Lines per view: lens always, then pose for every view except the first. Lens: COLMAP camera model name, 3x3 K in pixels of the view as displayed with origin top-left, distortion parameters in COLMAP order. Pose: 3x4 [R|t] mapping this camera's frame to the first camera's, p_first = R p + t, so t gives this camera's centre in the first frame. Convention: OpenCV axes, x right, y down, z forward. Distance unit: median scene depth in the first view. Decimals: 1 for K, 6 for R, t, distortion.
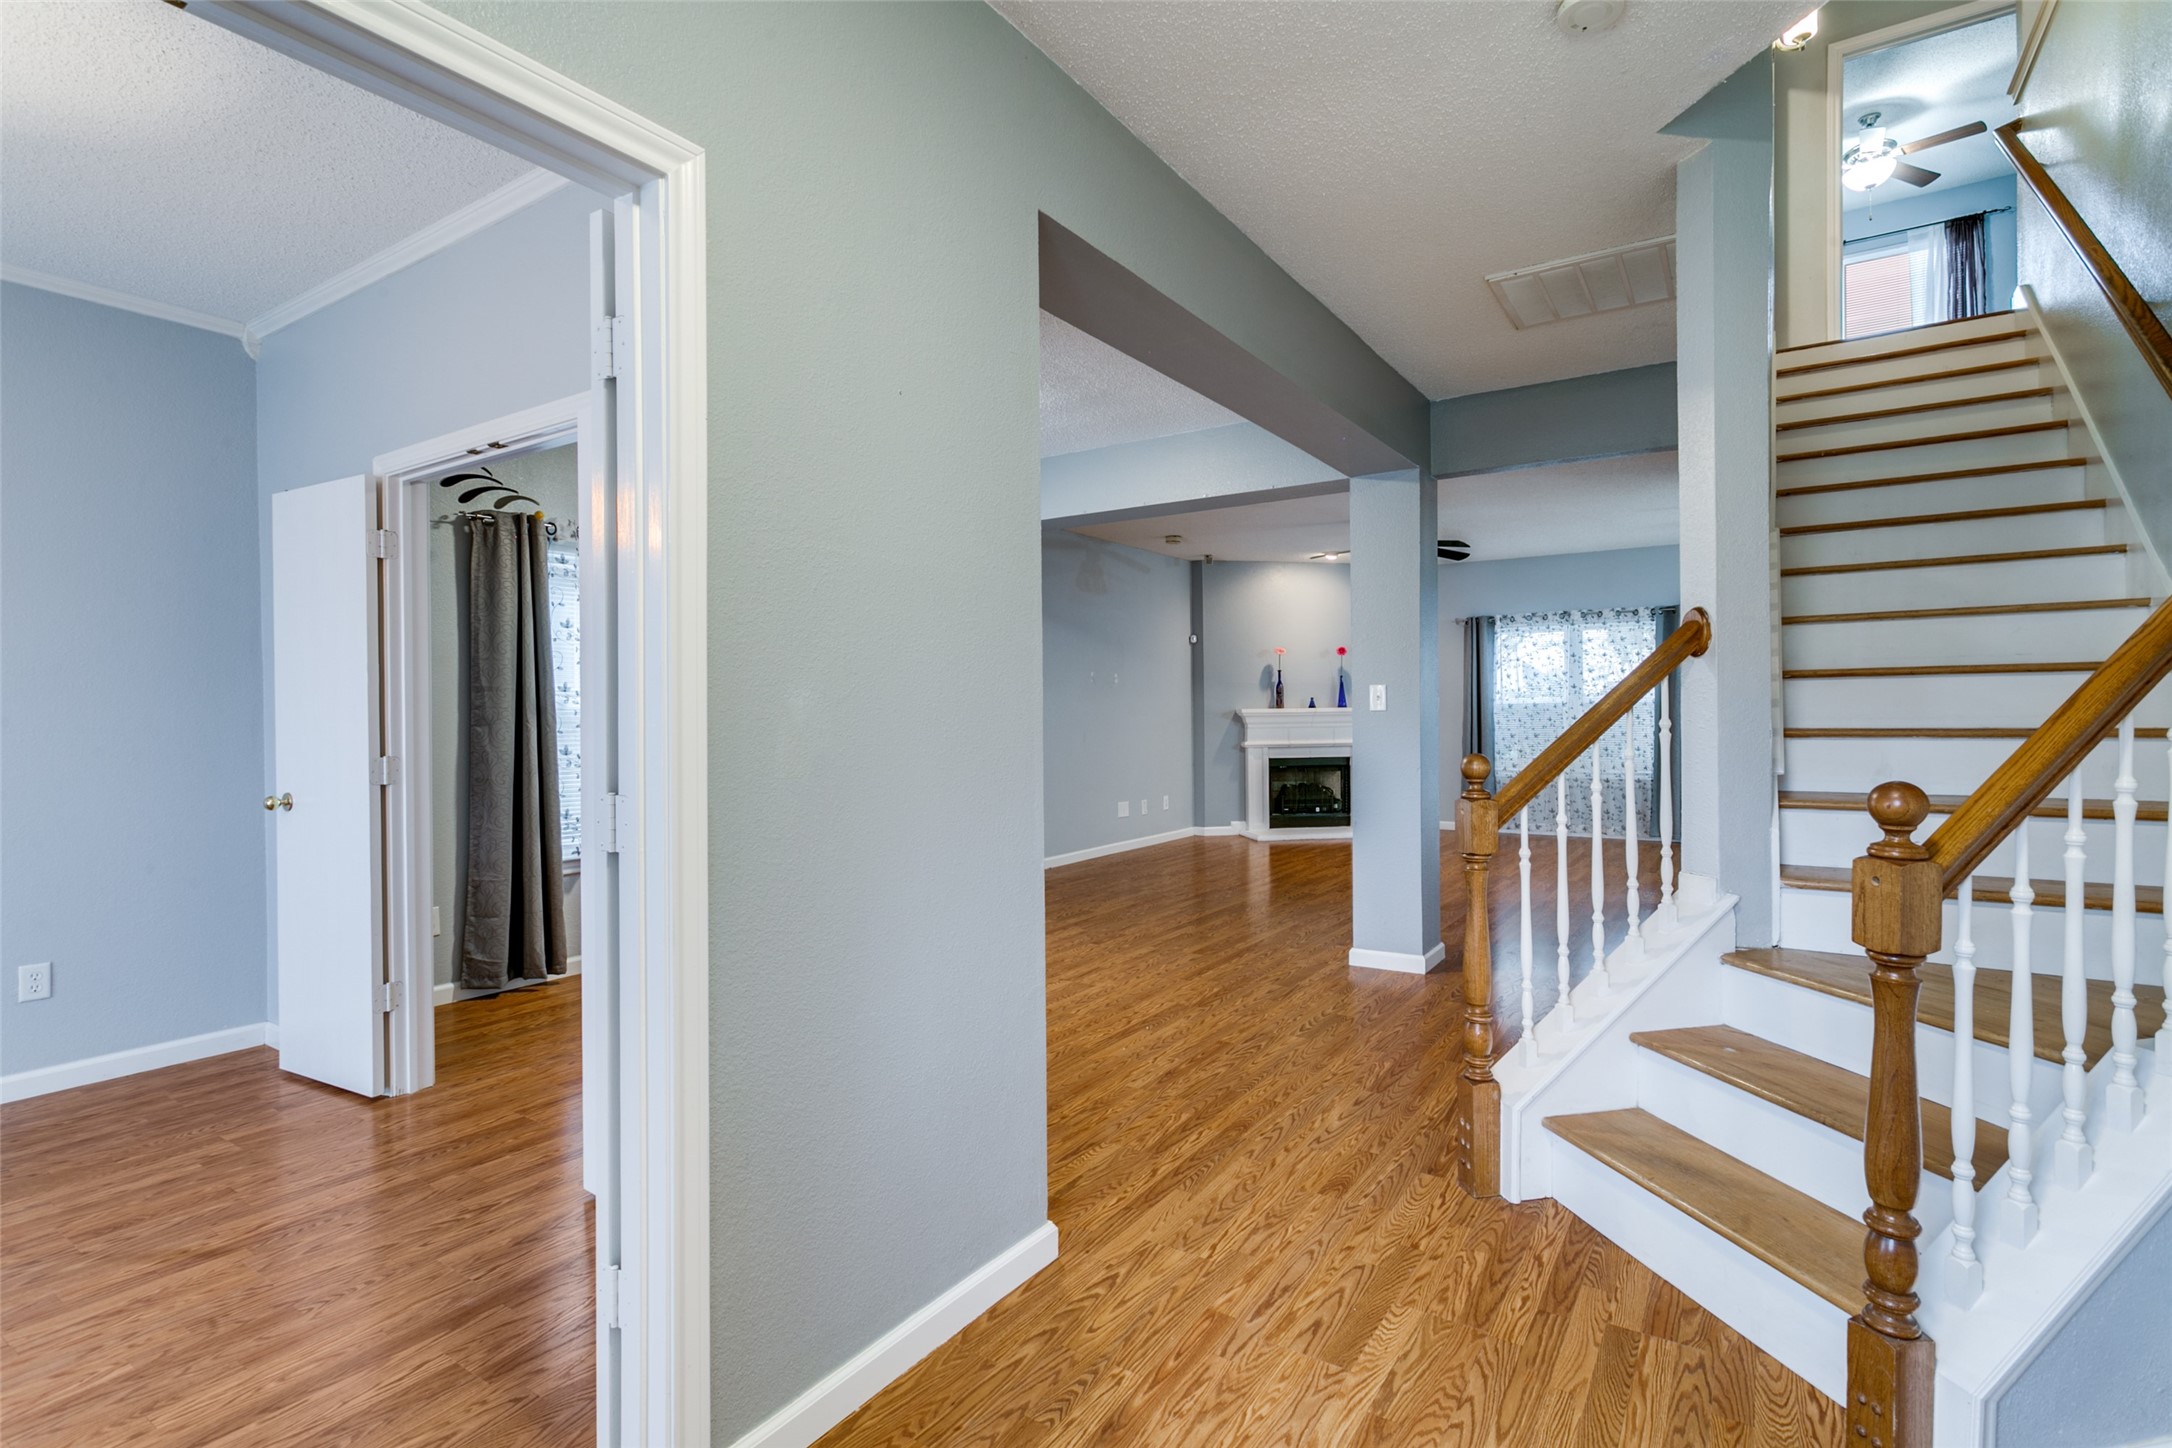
lens RADIAL K [[1020.7, 0, 1083.6], [0, 1020.7, 700.3], [0, 0, 1]] dist [0.002063, 0.001192]
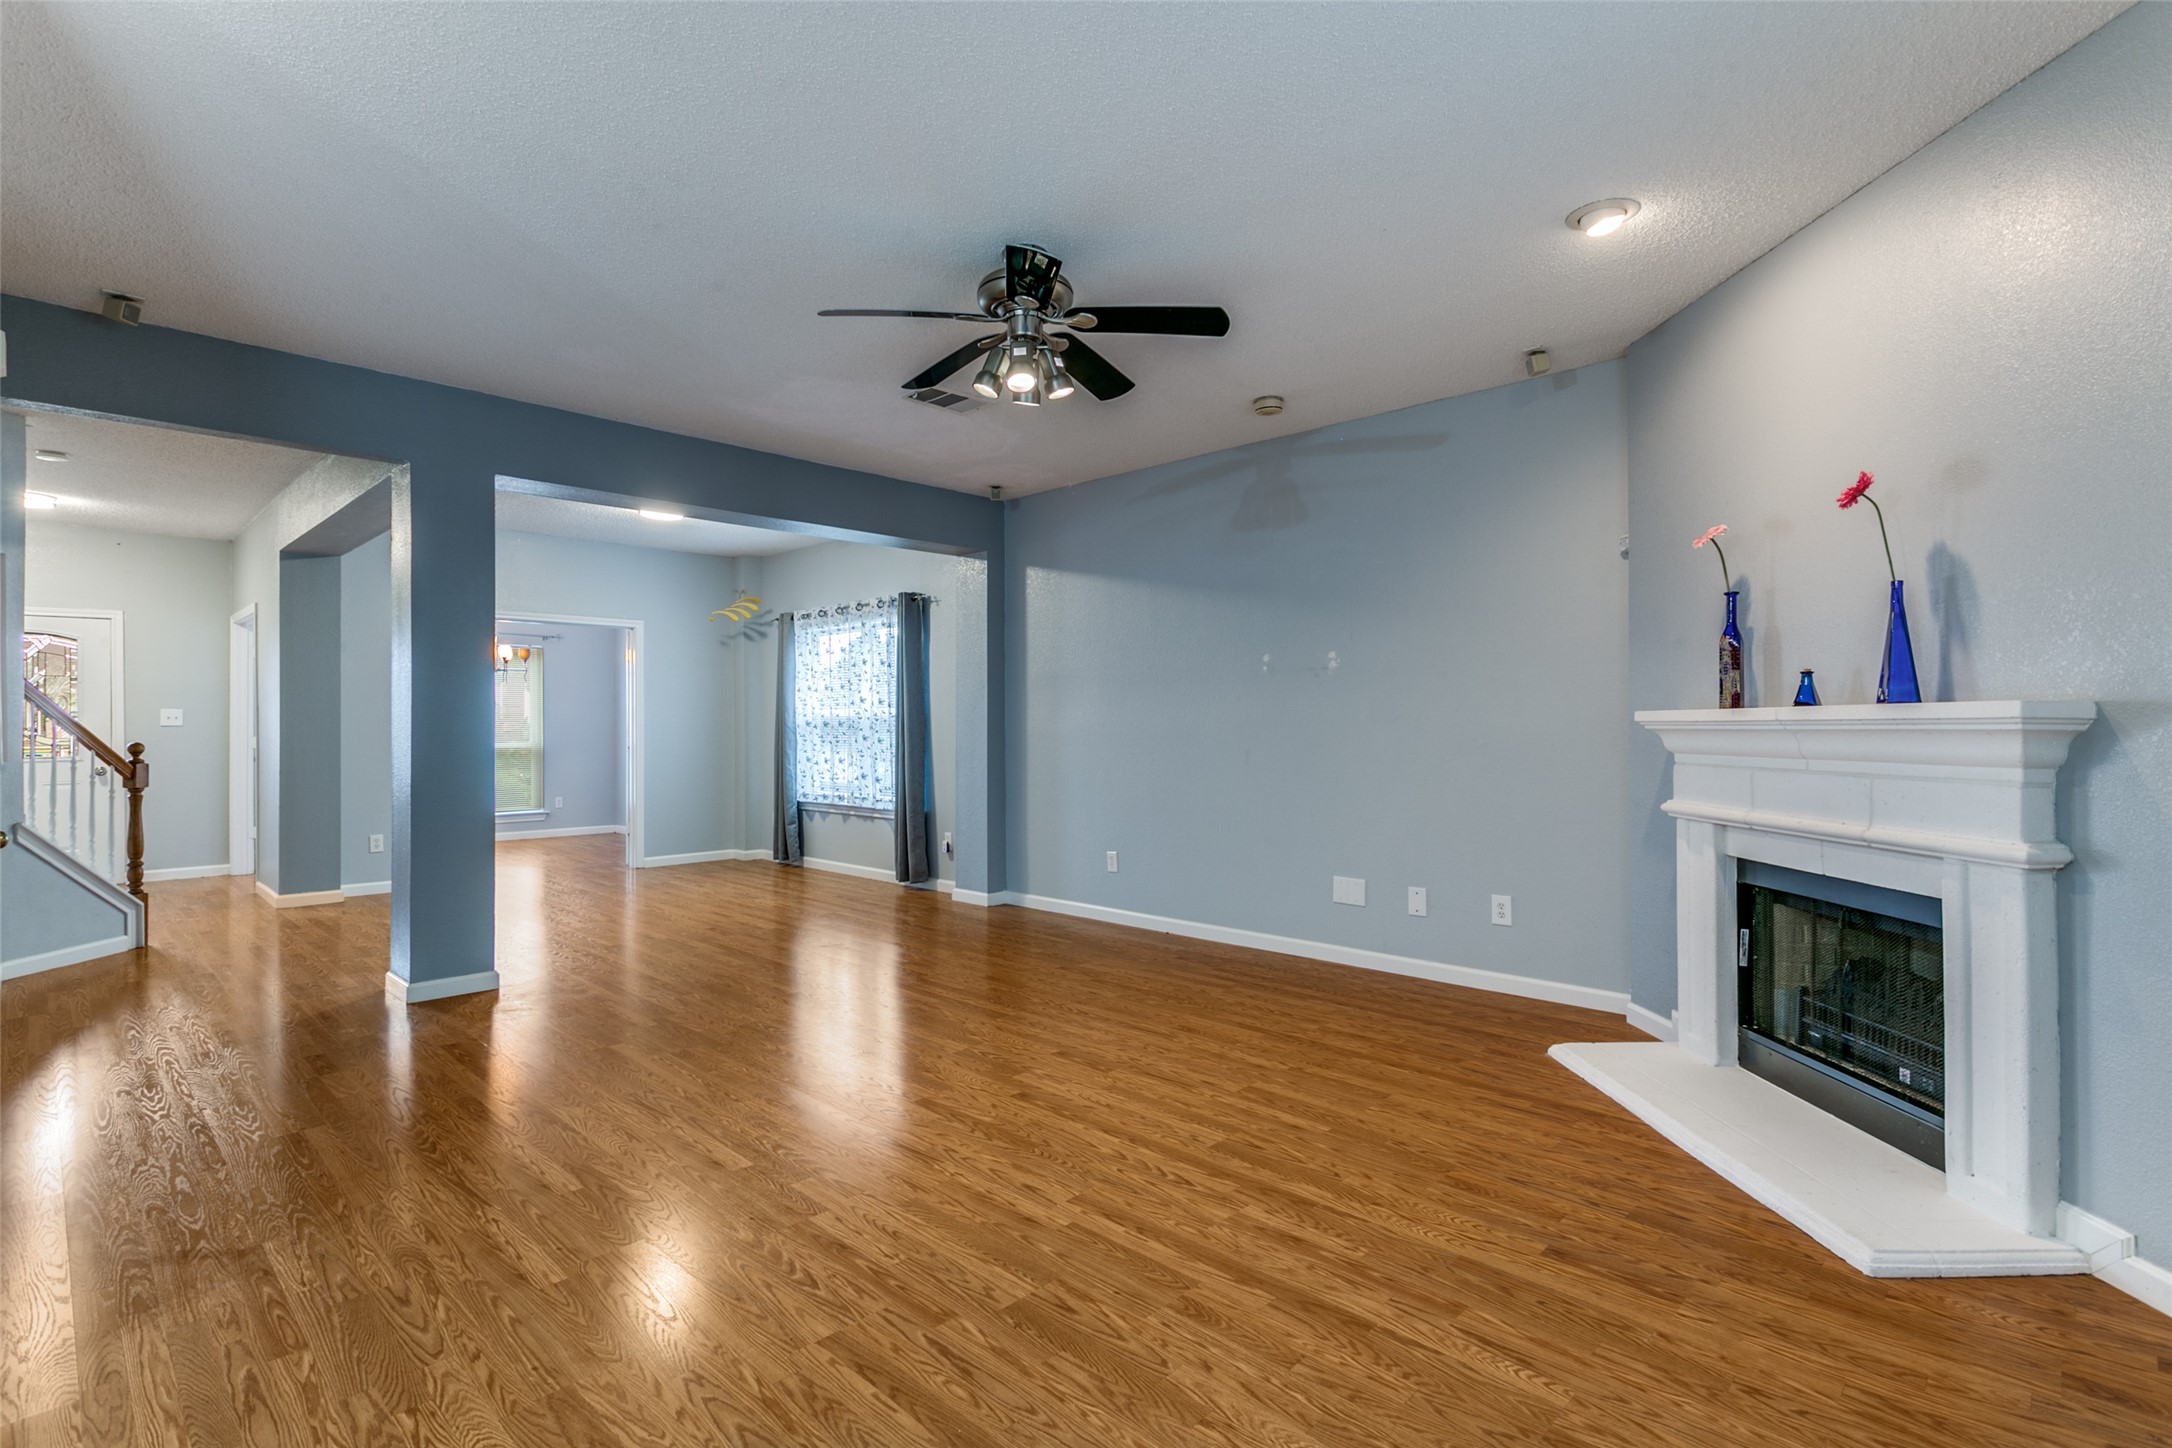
lens RADIAL K [[1020.7, 0, 1081.0], [0, 1020.7, 720.1], [0, 0, 1]] dist [0.002063, 0.001192]
pose [[-0.190716, 0.005105, -0.981632, 0.553057], [0.013576, 0.999905, 0.002562, 0.007801], [0.981551, -0.012838, -0.190767, 0.856429]]
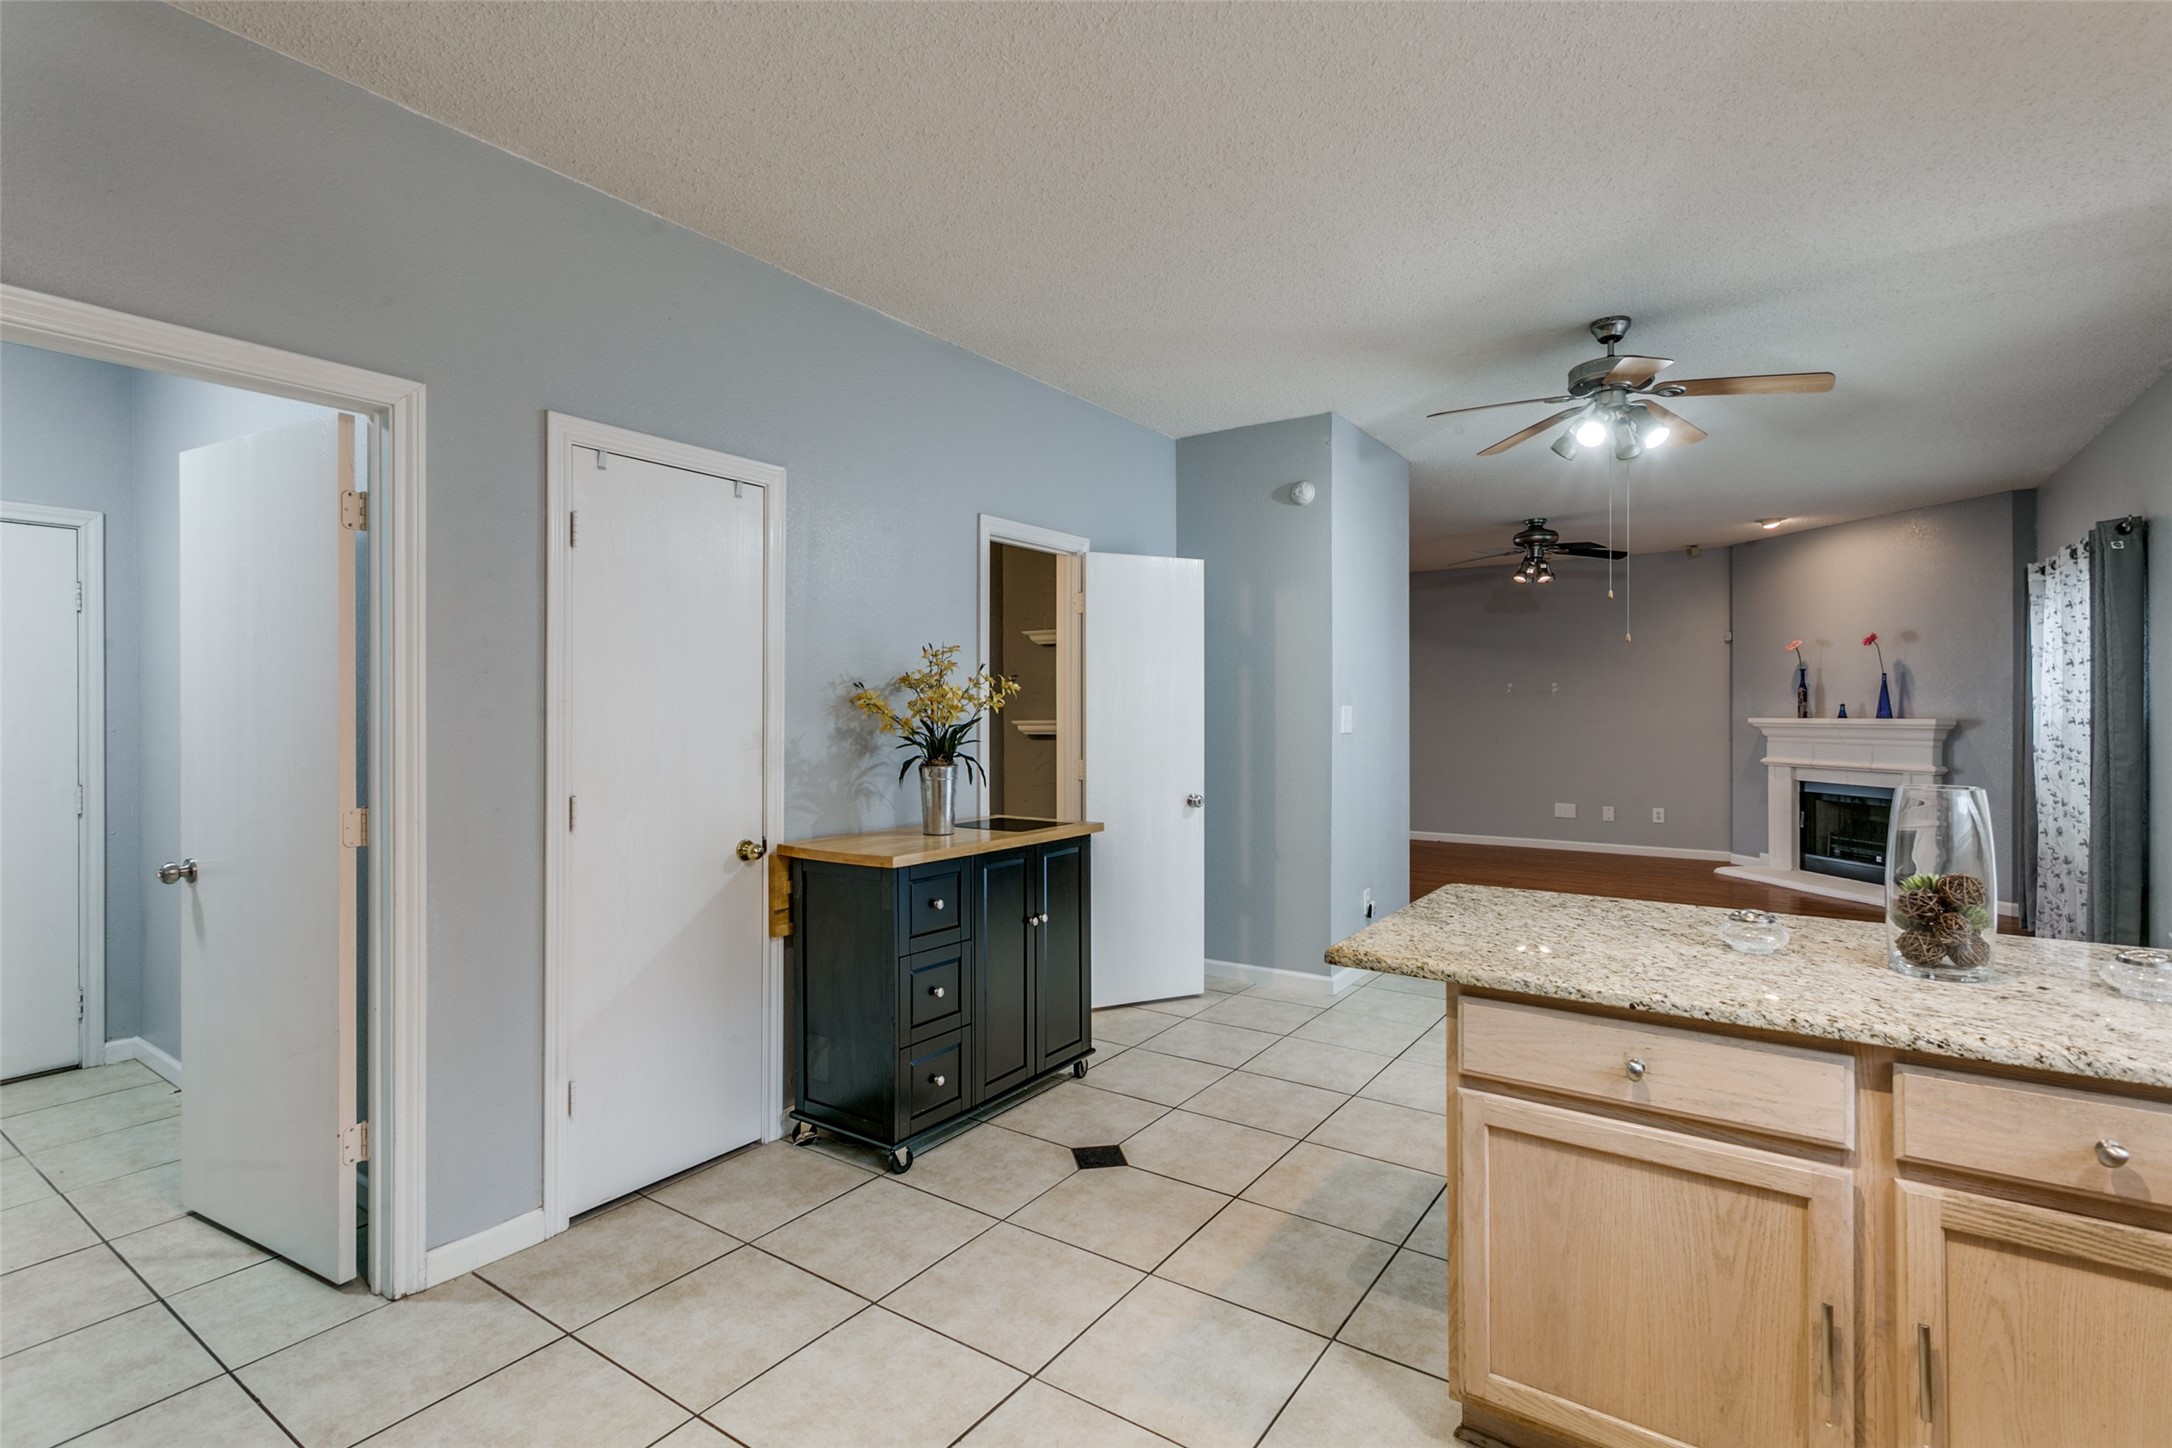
lens RADIAL K [[1020.7, 0, 1083.9], [0, 1020.7, 710.7], [0, 0, 1]] dist [0.002063, 0.001192]
pose [[-0.022010, 0.012849, -0.999675, 0.982682], [0.012826, 0.999839, 0.012569, -0.014560], [0.999675, -0.012545, -0.022171, 0.468370]]
